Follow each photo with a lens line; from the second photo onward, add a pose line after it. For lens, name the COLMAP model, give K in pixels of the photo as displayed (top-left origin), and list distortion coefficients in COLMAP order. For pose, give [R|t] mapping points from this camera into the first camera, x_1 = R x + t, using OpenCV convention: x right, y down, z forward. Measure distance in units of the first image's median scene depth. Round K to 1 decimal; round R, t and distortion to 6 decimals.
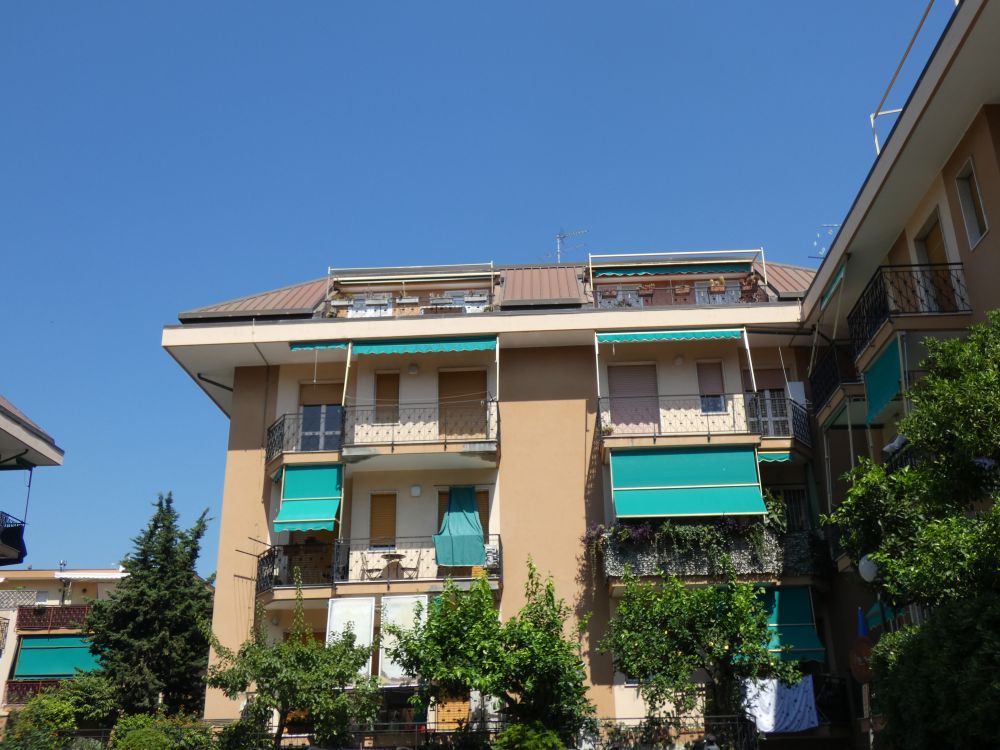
lens RADIAL K [[1016.2, 0, 497.8], [0, 1016.2, 373.6], [0, 0, 1]] dist [0.025808, 0.000000]
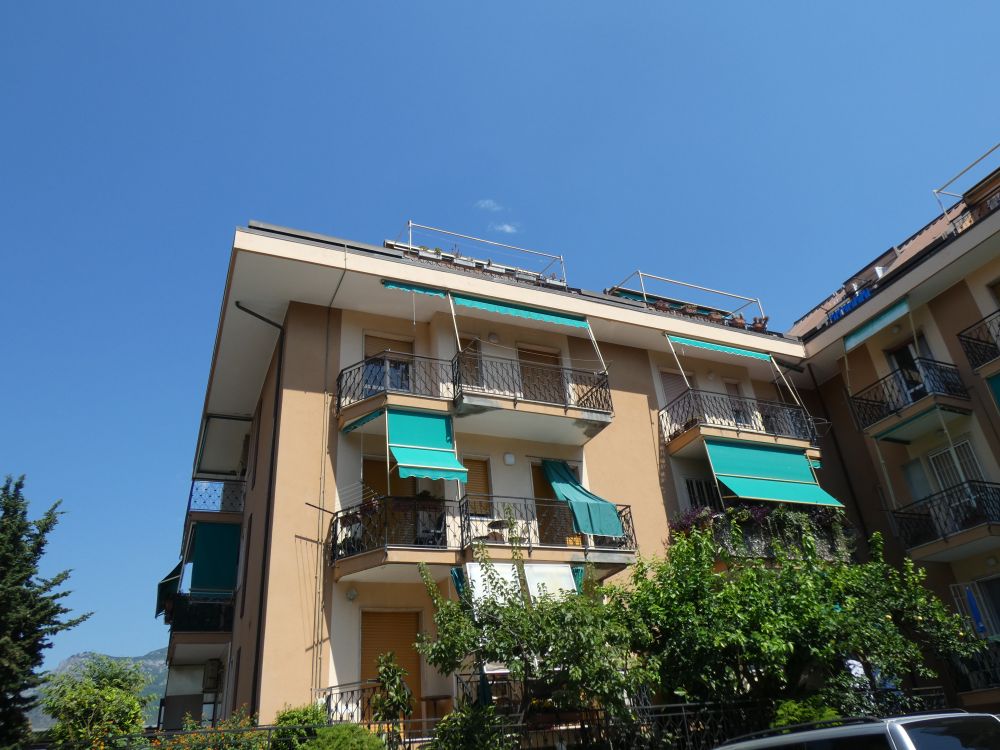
lens RADIAL K [[711.6, 0, 502.3], [0, 711.6, 376.9], [0, 0, 1]] dist [0.001562, 0.004821]
pose [[0.886203, 0.174485, 0.429185, -0.372555], [-0.106842, 0.978369, -0.177141, 0.155974], [-0.450809, 0.111128, 0.885676, 0.417291]]
